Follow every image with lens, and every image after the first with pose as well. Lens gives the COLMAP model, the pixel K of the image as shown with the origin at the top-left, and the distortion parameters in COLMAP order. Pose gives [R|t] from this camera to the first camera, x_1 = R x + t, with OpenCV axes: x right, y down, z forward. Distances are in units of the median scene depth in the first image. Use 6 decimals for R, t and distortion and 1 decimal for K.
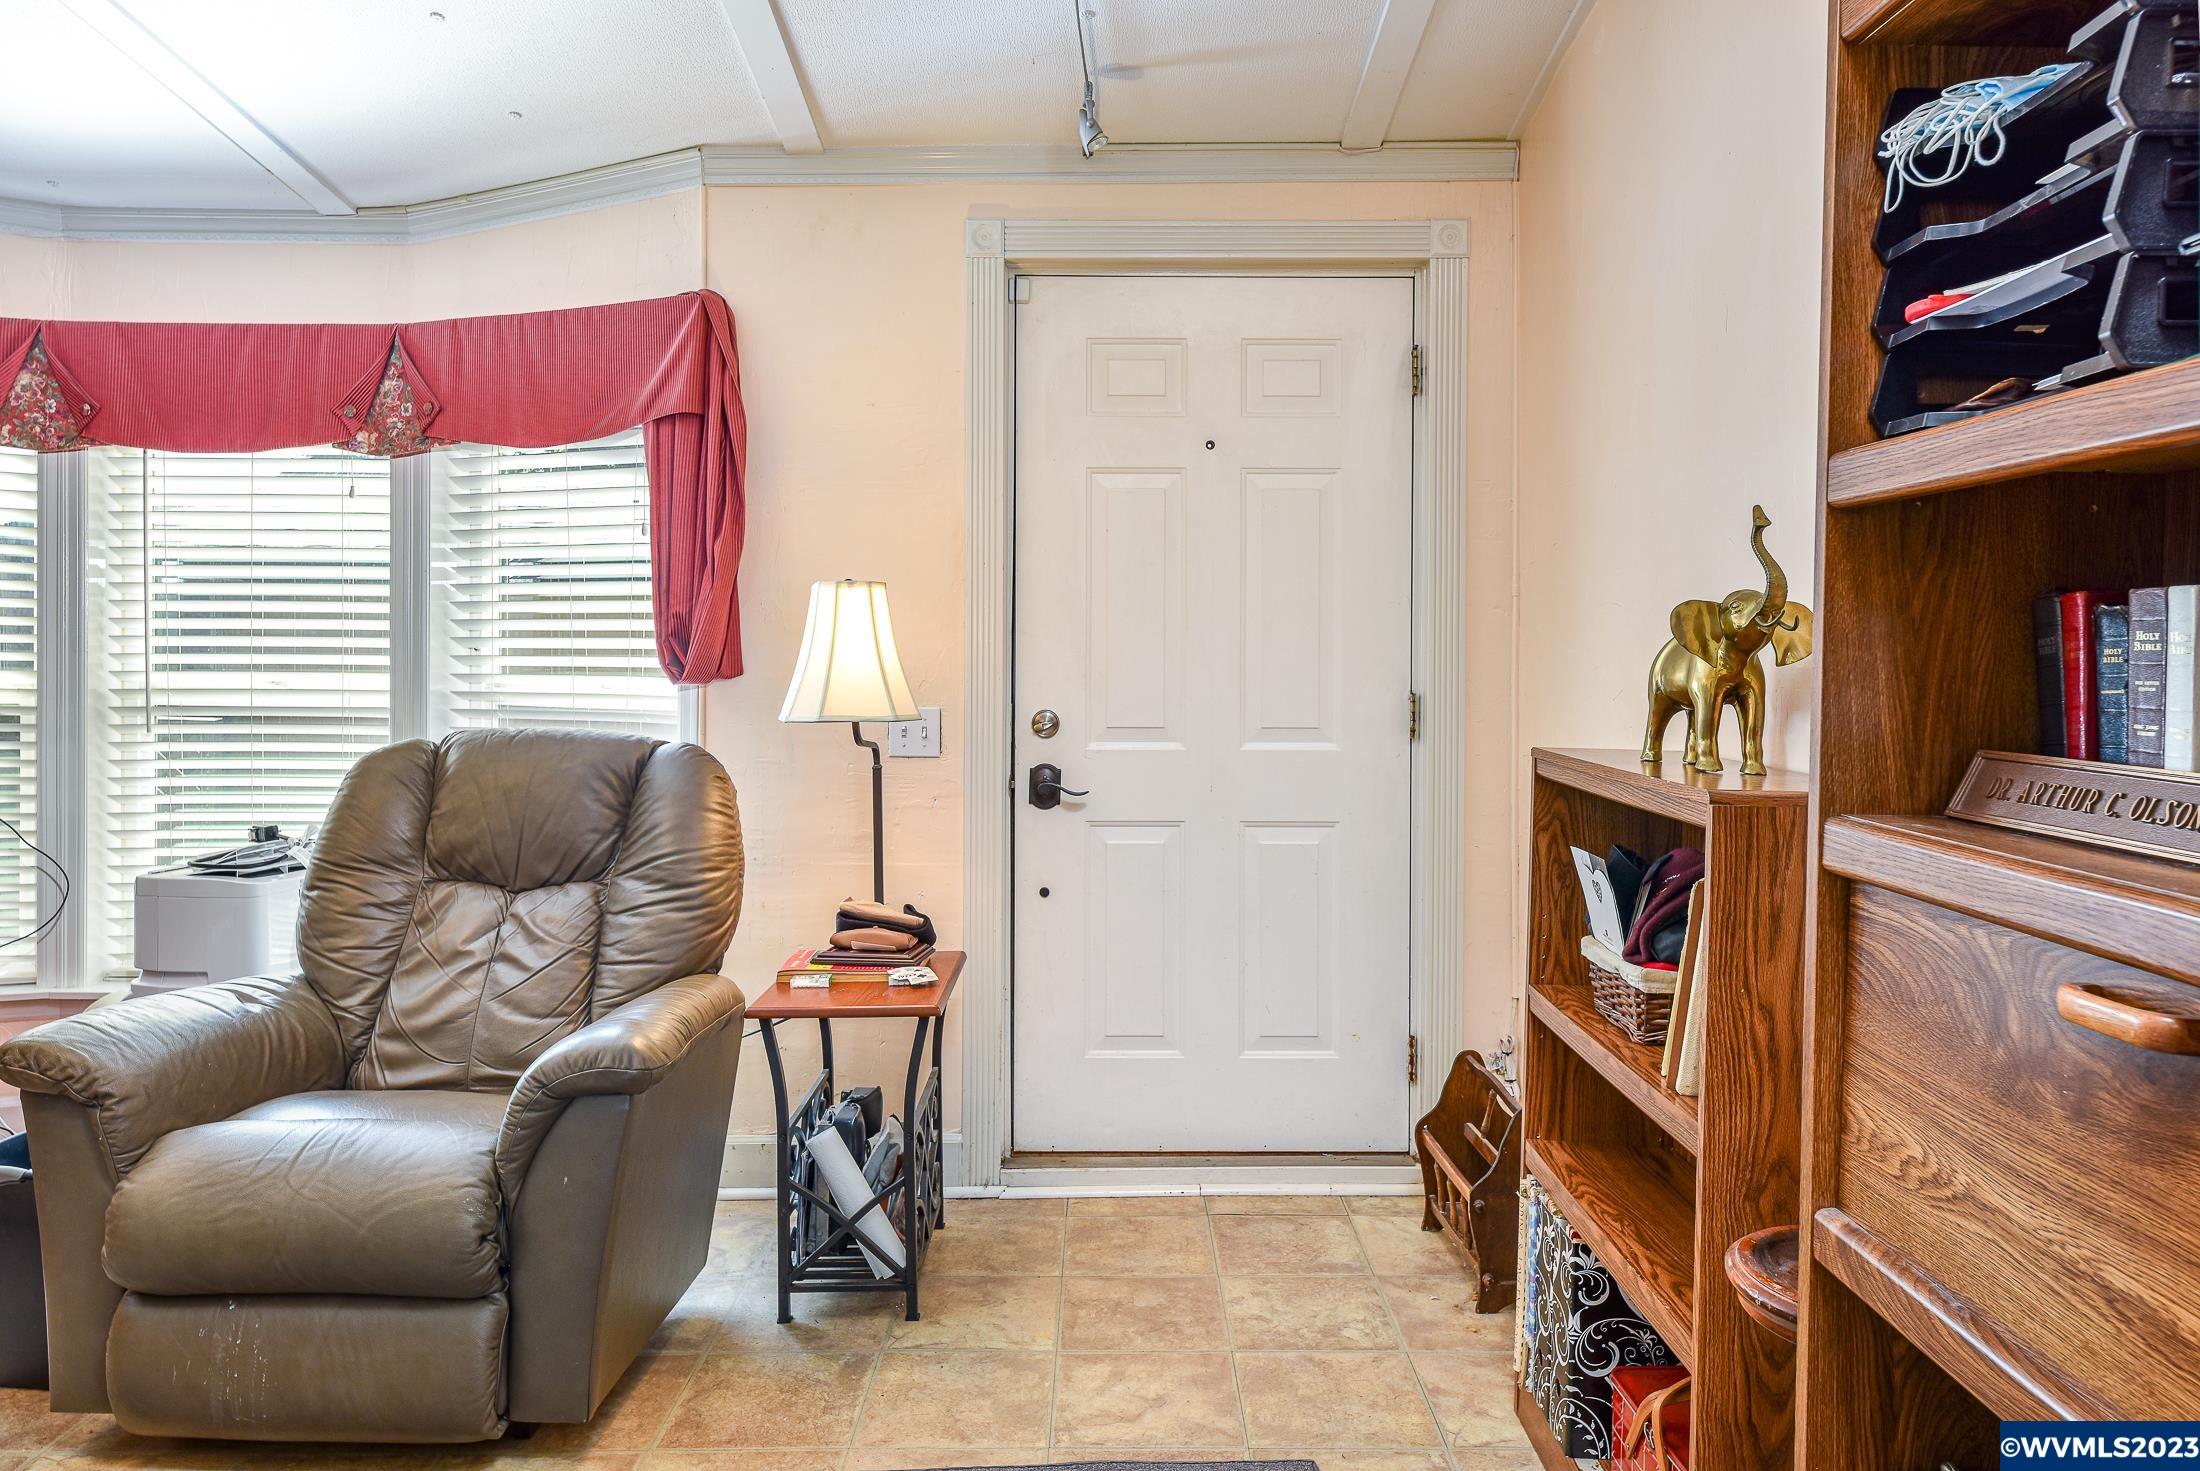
lens RADIAL K [[1494.7, 0, 1106.7], [0, 1494.7, 649.8], [0, 0, 1]] dist [0.011546, -0.002945]
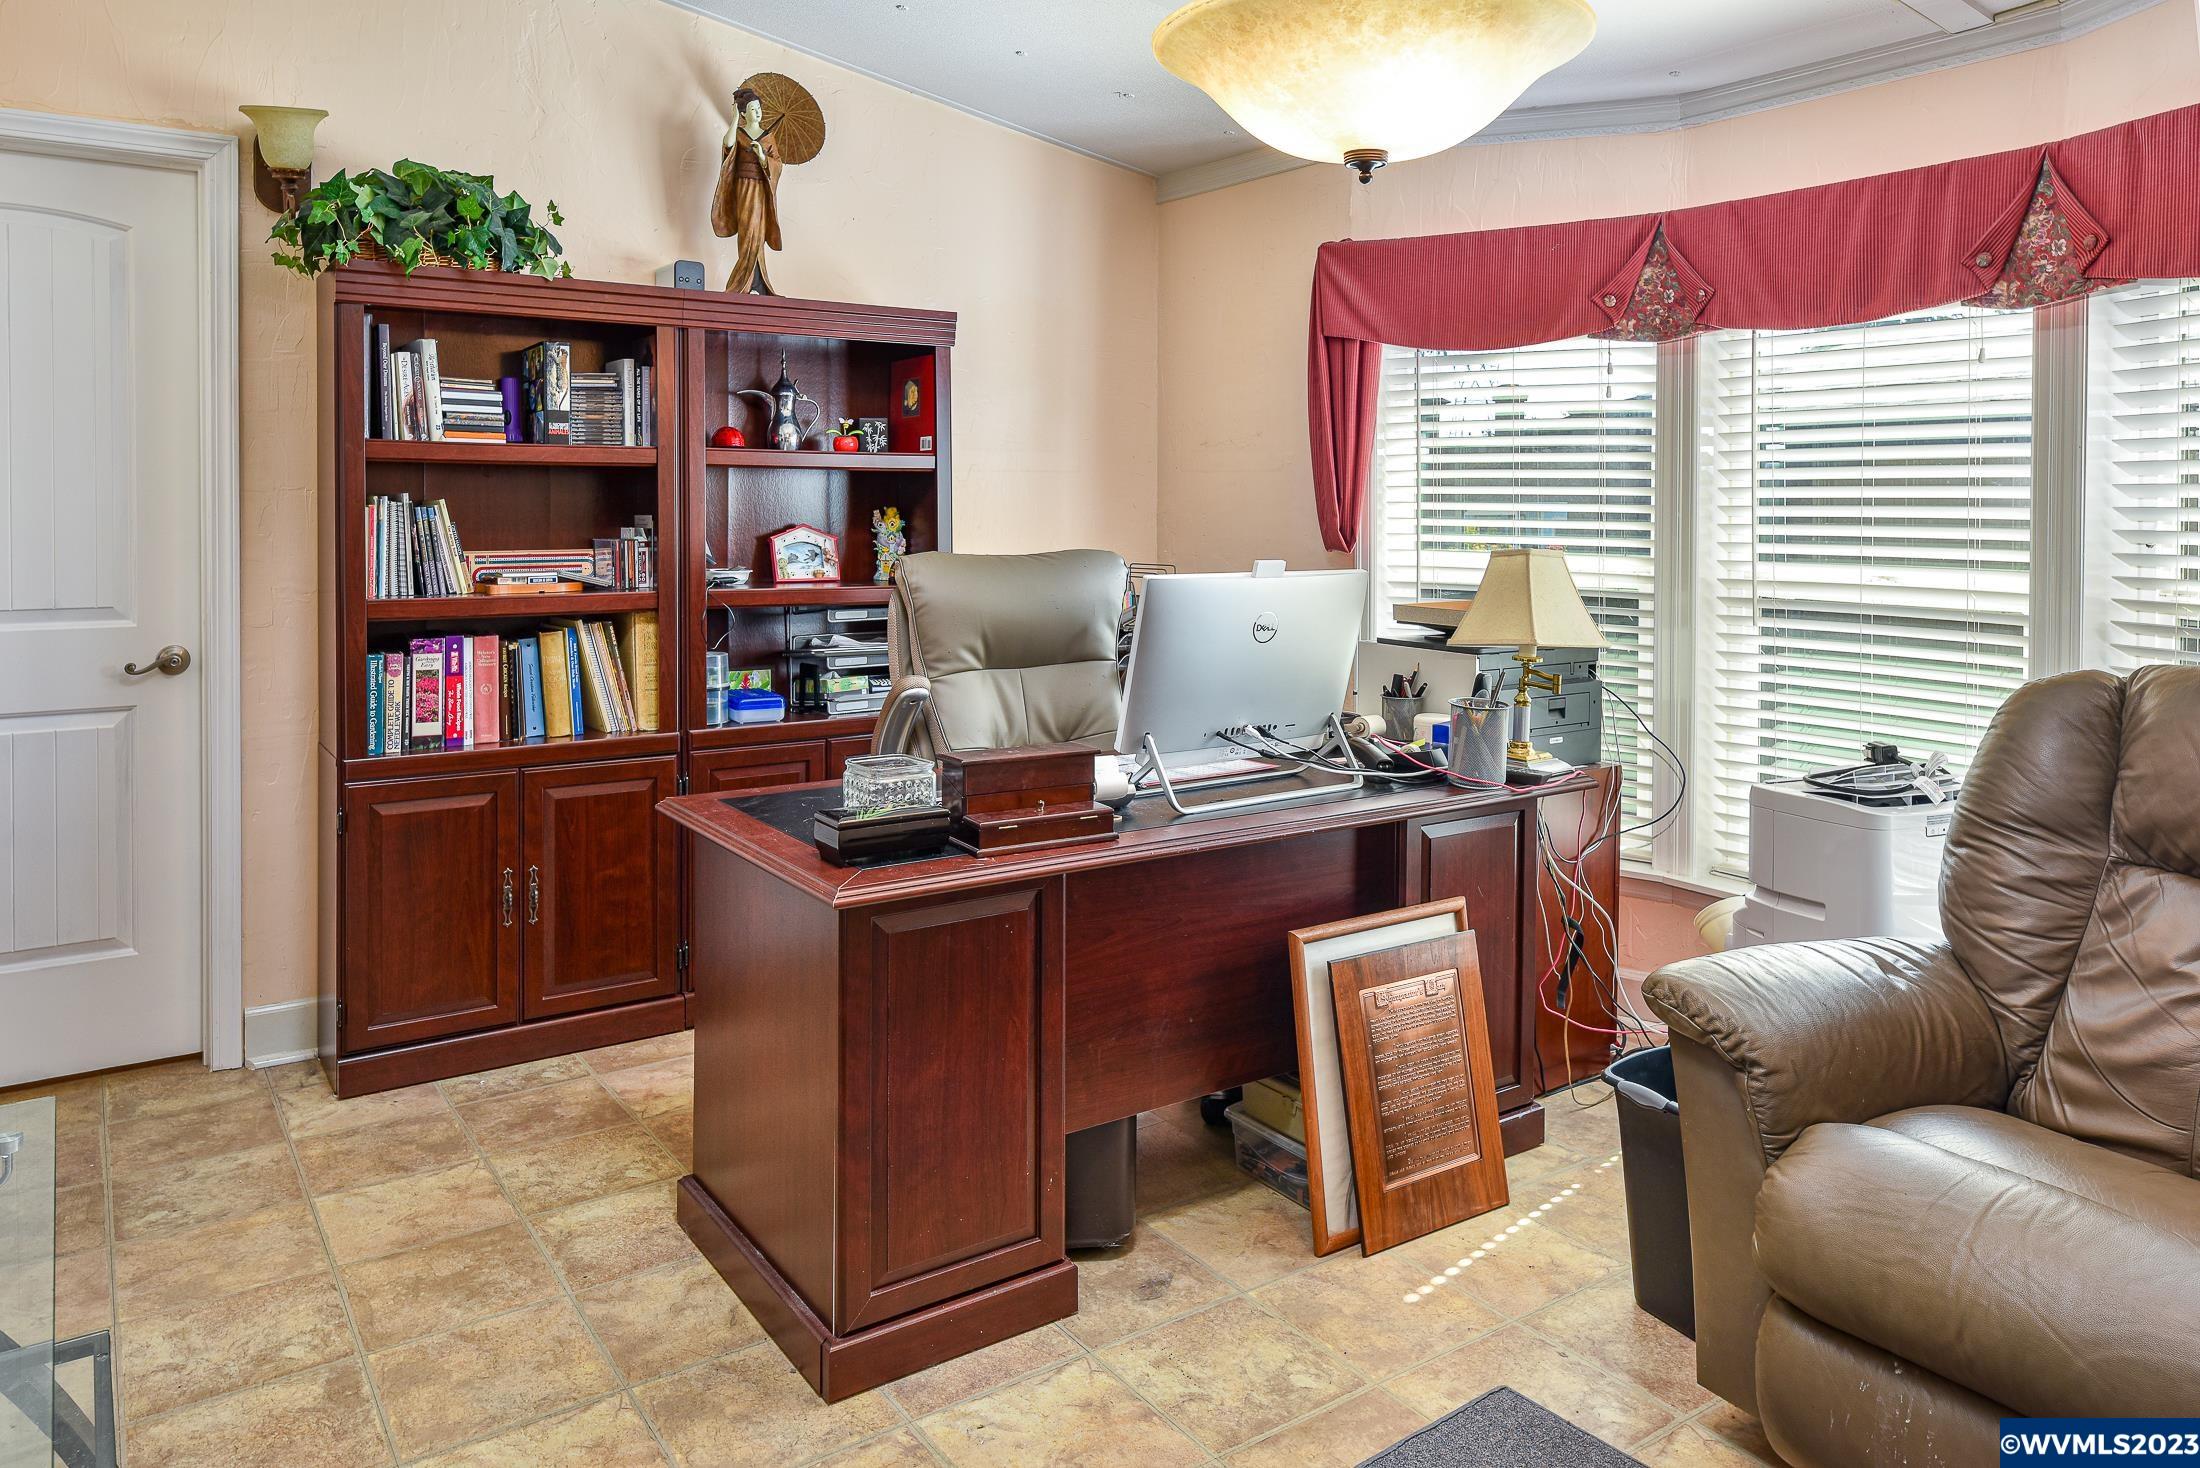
lens RADIAL K [[1494.7, 0, 1106.7], [0, 1494.7, 648.3], [0, 0, 1]] dist [0.011546, -0.002945]
pose [[0.585762, 0.069851, -0.807467, -0.124284], [0.006137, 0.995868, 0.090601, -0.026413], [0.810460, -0.058026, 0.582913, 0.115577]]
